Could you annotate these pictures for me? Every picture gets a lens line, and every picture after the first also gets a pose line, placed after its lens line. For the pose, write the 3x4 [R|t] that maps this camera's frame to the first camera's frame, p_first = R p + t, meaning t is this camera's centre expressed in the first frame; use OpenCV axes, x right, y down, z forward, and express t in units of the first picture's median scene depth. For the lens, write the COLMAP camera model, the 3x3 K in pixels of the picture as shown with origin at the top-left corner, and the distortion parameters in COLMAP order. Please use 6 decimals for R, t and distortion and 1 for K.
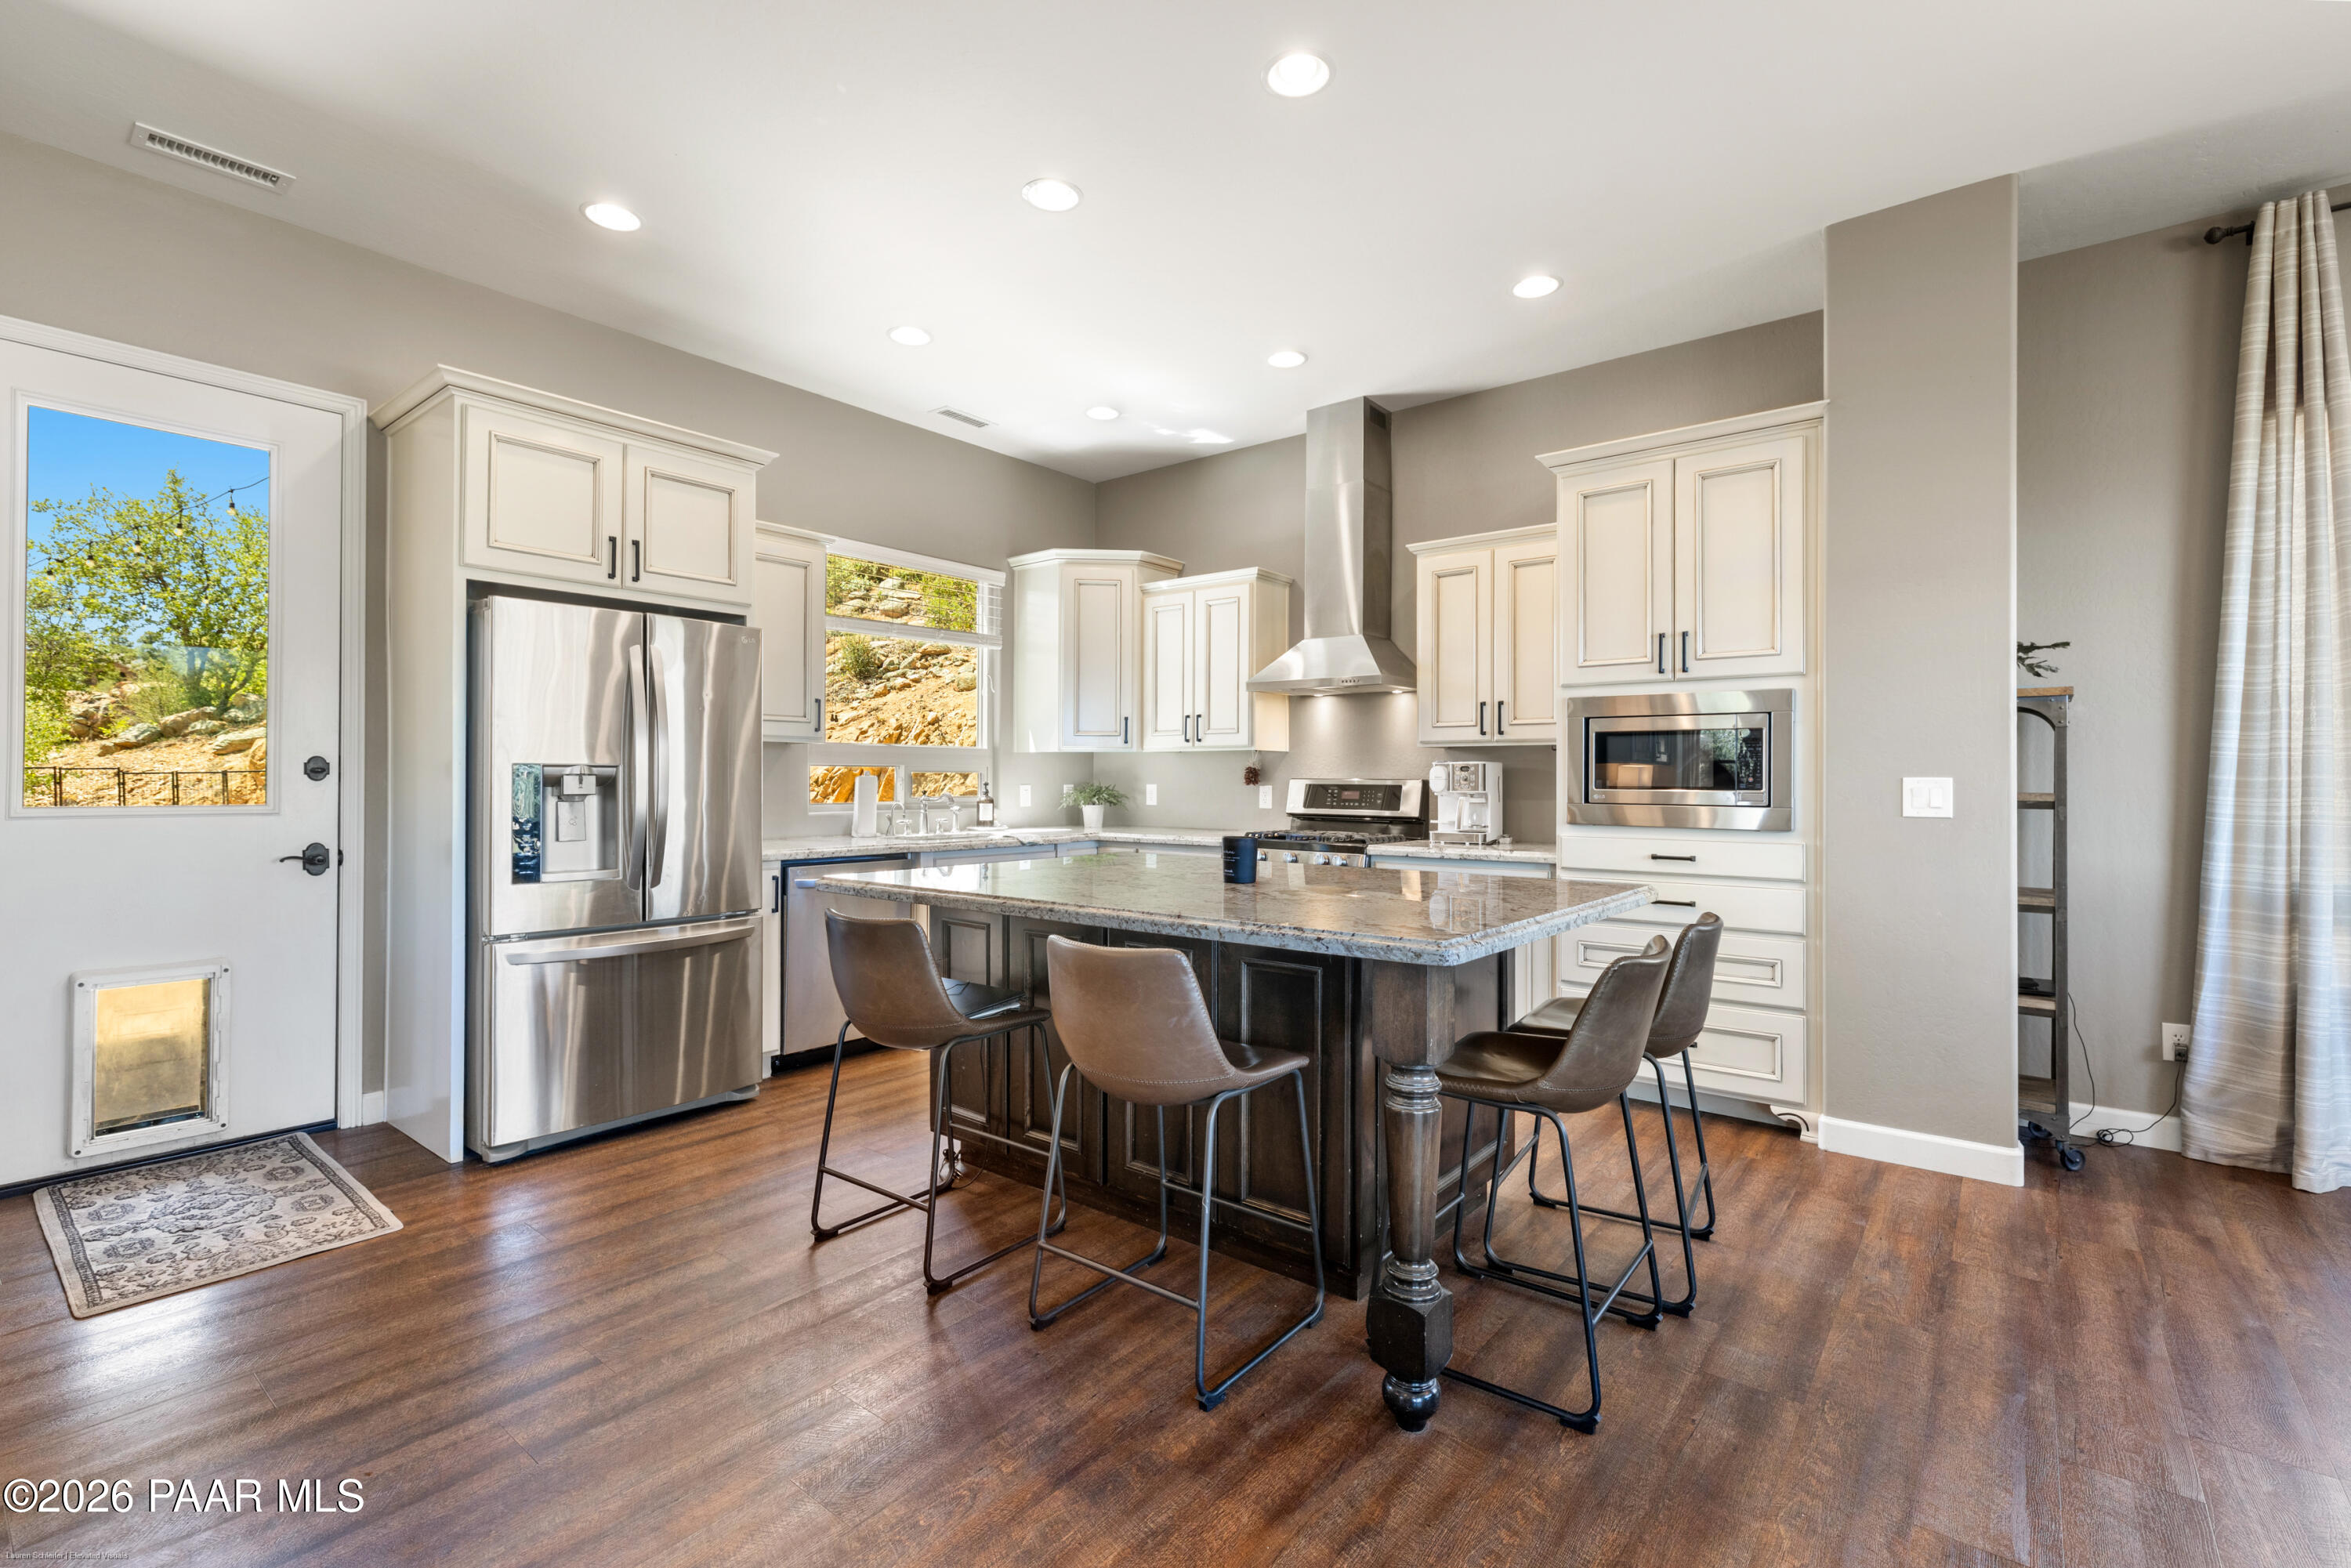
lens RADIAL K [[1053.0, 0, 1183.4], [0, 1053.0, 778.1], [0, 0, 1]] dist [-0.000409, 0.001210]
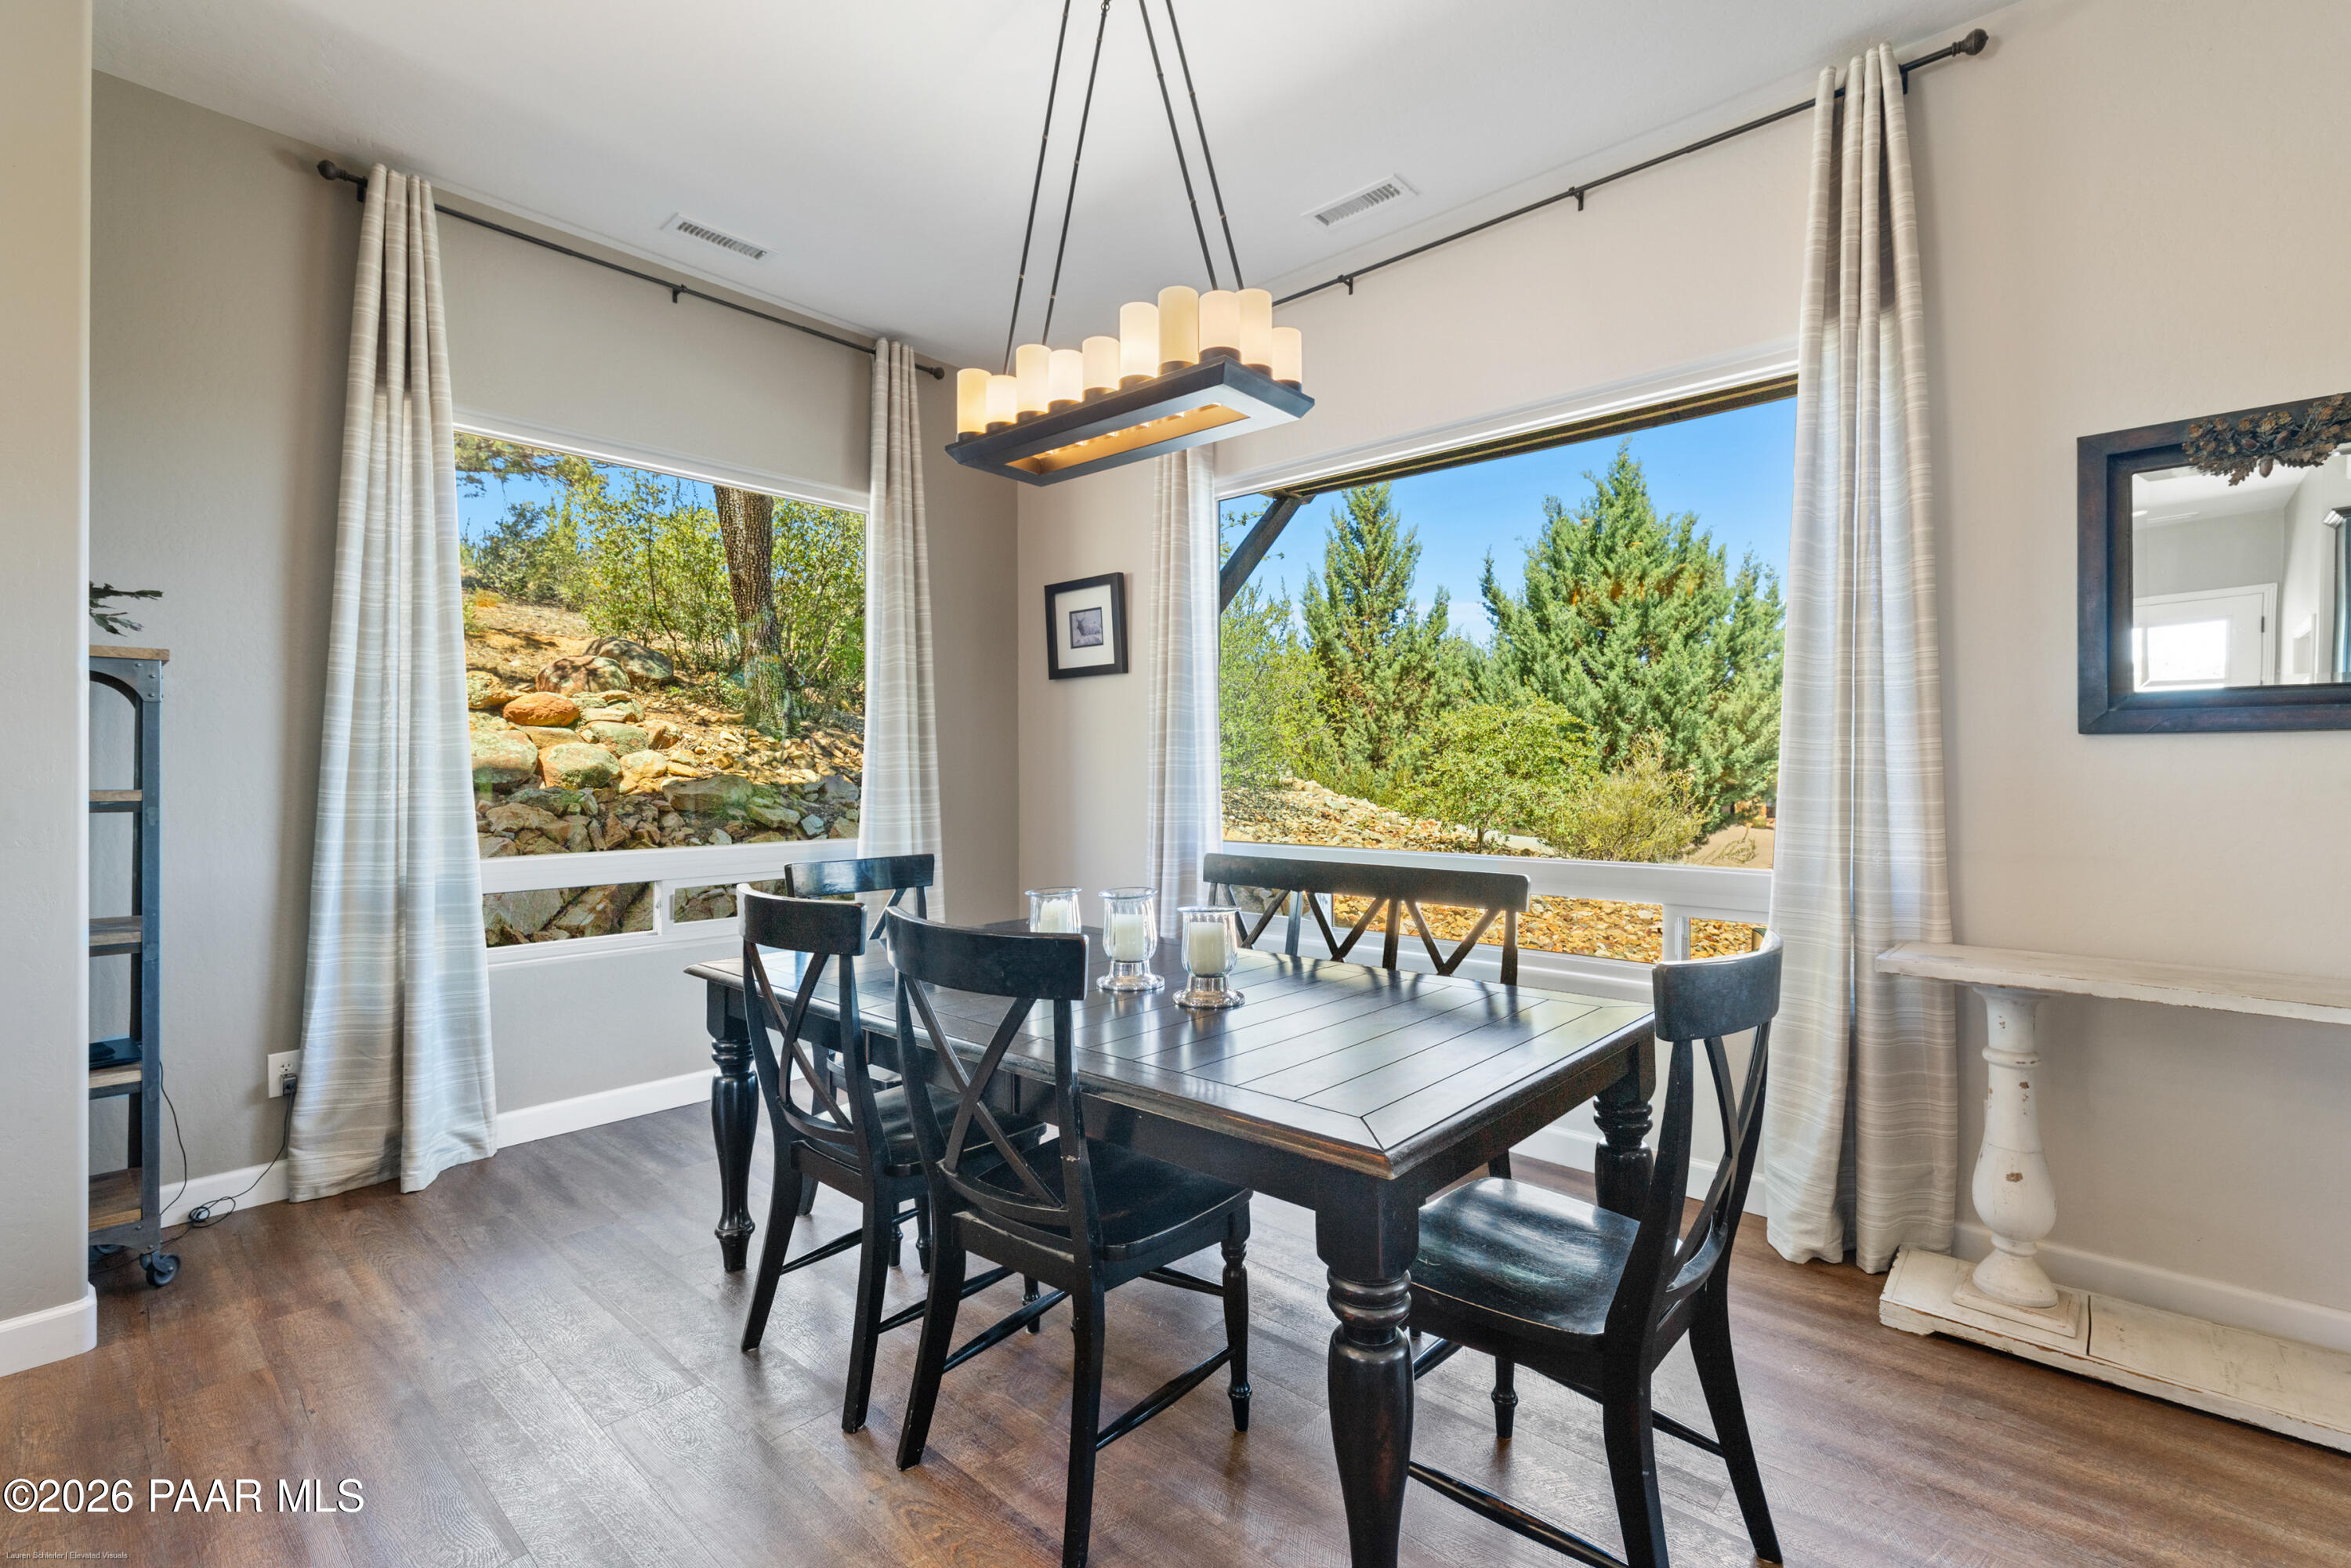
lens RADIAL K [[1039.1, 0, 1173.2], [0, 1039.1, 761.9], [0, 0, 1]] dist [-0.000532, 0.000188]
pose [[0.063672, 0.005885, 0.997954, 0.130754], [0.002087, 0.999980, -0.006030, 0.000286], [-0.997969, 0.002466, 0.063658, 0.210304]]
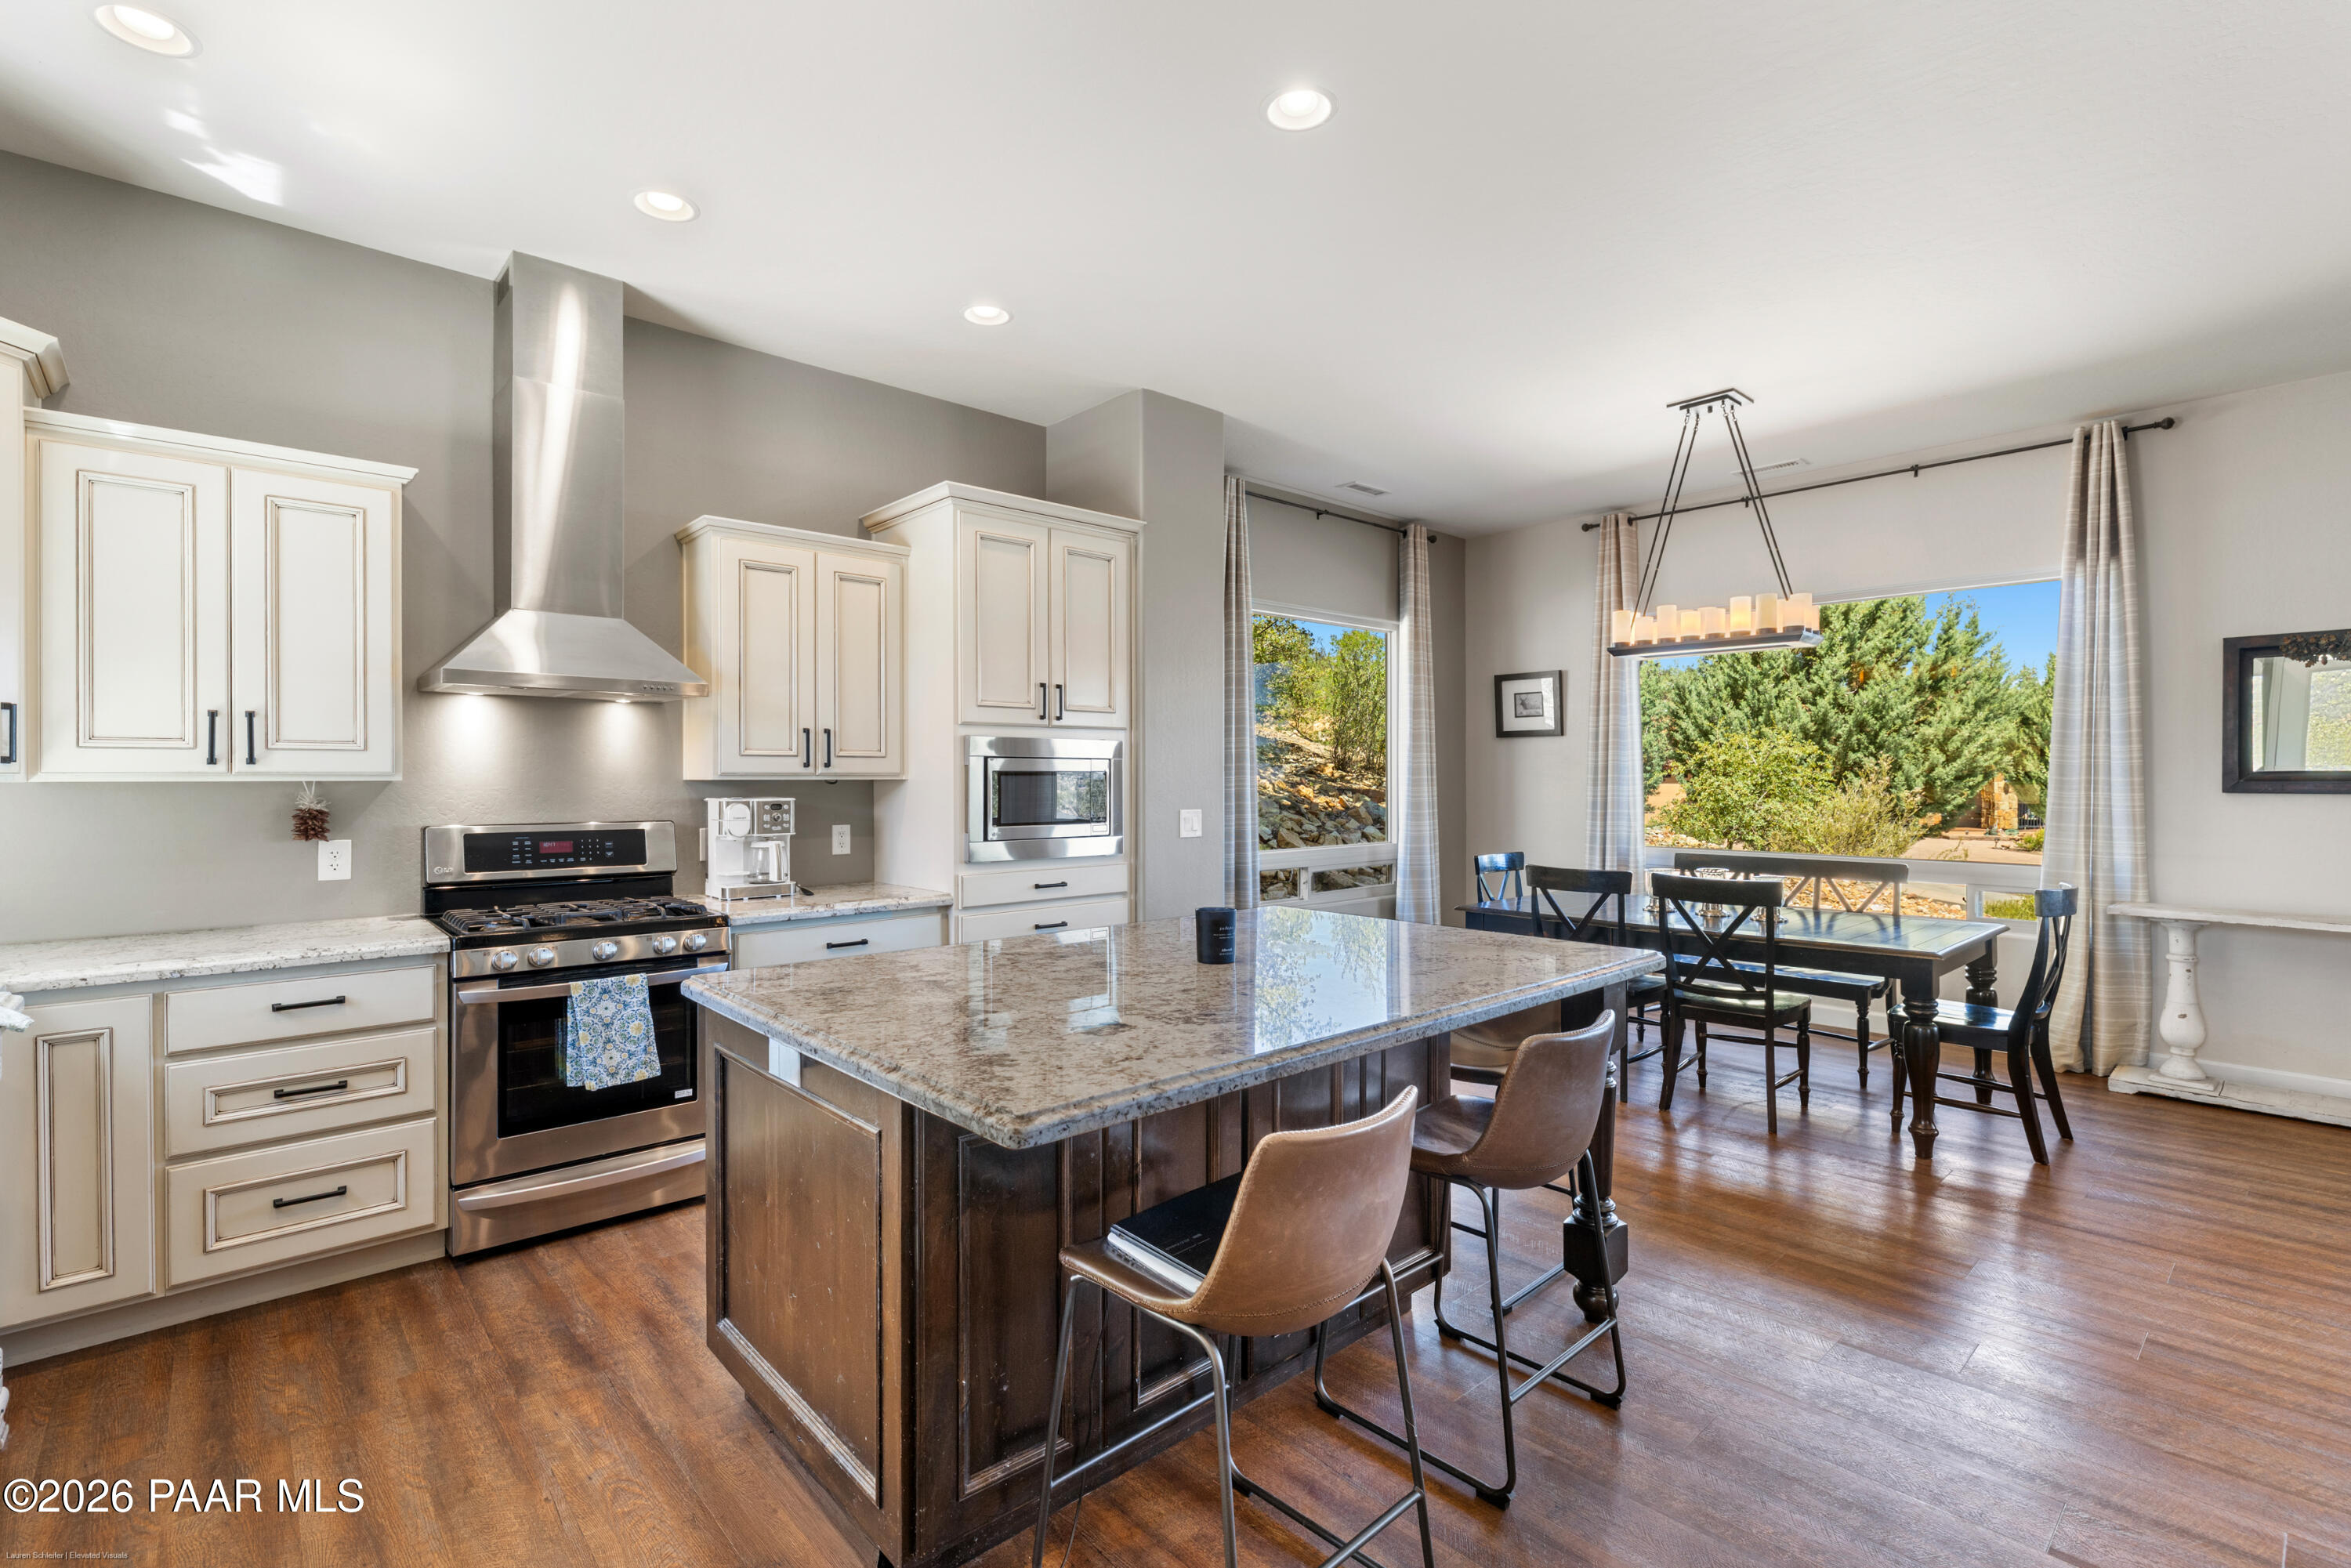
lens RADIAL K [[1053.0, 0, 1183.4], [0, 1053.0, 778.1], [0, 0, 1]] dist [-0.000409, 0.001210]
pose [[0.162076, -0.004304, 0.986769, -0.667814], [0.001240, 0.999991, 0.004158, -0.046174], [-0.986777, 0.000549, 0.162080, 0.733099]]
